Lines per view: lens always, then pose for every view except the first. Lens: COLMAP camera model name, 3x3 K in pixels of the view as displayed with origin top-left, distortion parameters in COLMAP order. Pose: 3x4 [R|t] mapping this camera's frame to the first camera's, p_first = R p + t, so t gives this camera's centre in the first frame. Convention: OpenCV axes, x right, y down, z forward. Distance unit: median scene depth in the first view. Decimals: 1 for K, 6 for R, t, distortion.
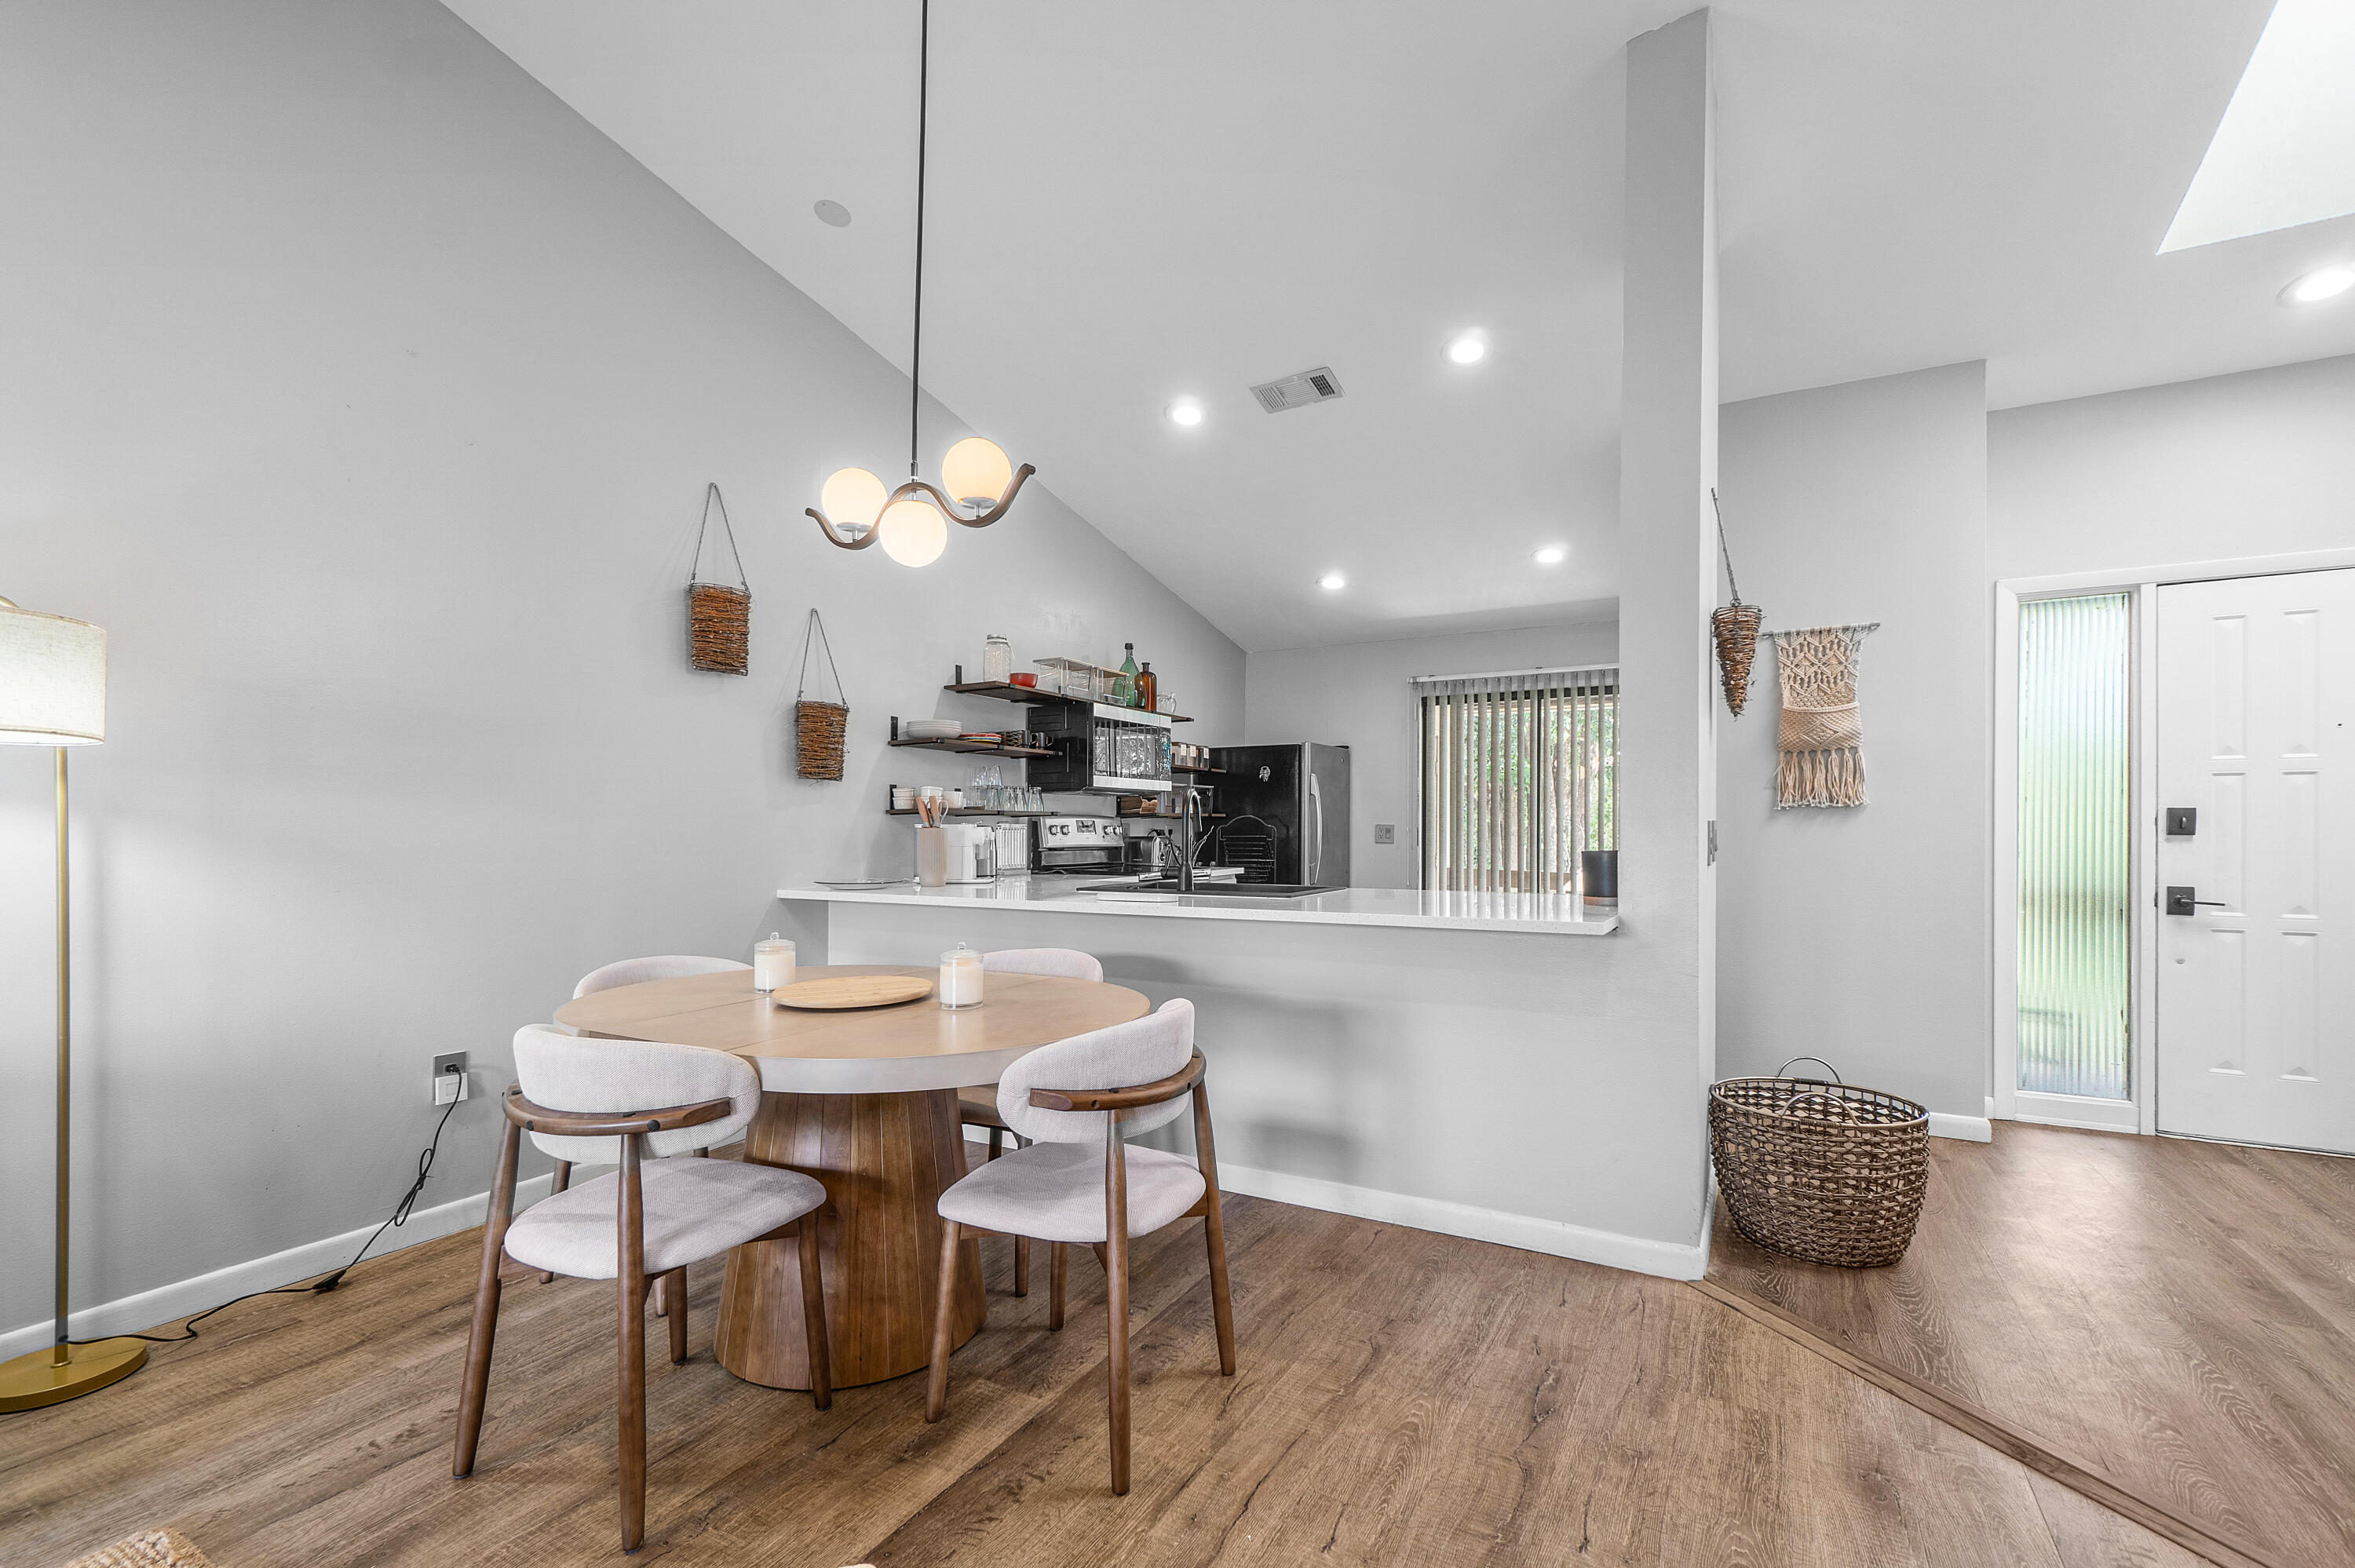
lens RADIAL K [[1041.2, 0, 1162.4], [0, 1041.2, 818.2], [0, 0, 1]] dist [0.002971, -0.000614]
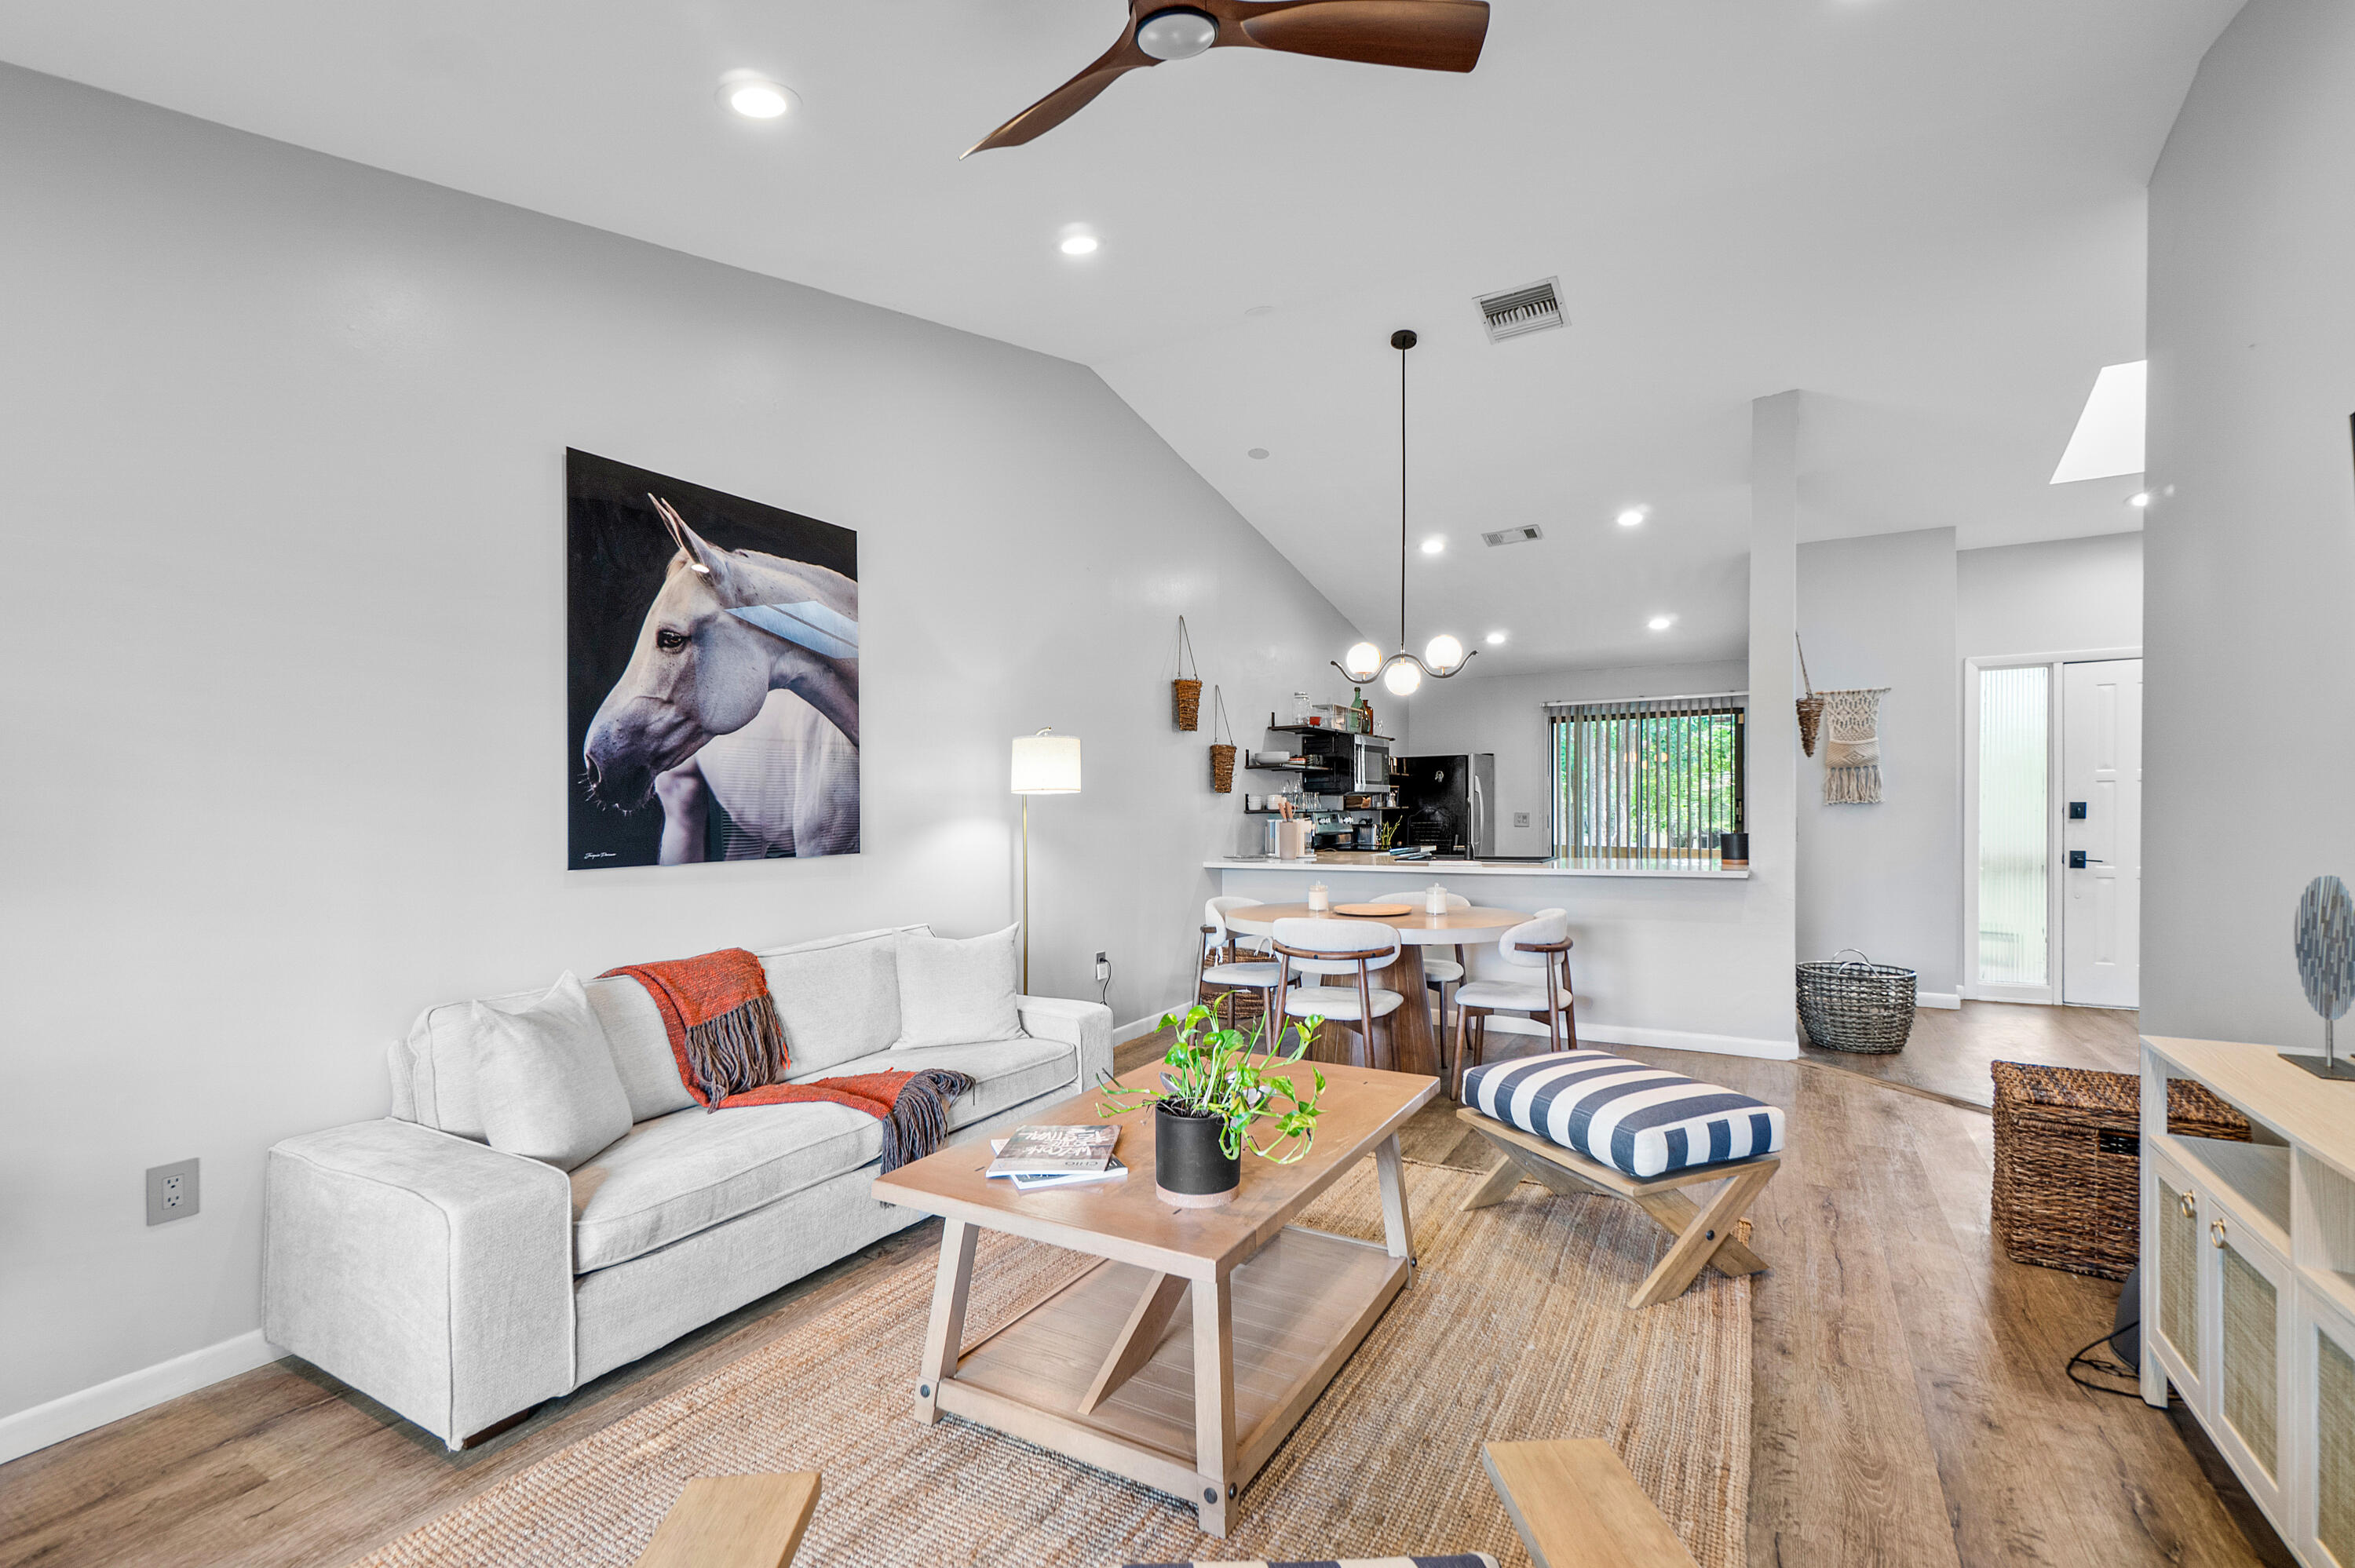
lens RADIAL K [[1041.2, 0, 1181.9], [0, 1041.2, 811.6], [0, 0, 1]] dist [0.002971, -0.000614]
pose [[0.999933, -0.011523, 0.000937, -0.396973], [0.011511, 0.999858, 0.012327, -0.029594], [-0.001079, -0.012315, 0.999924, -0.591584]]
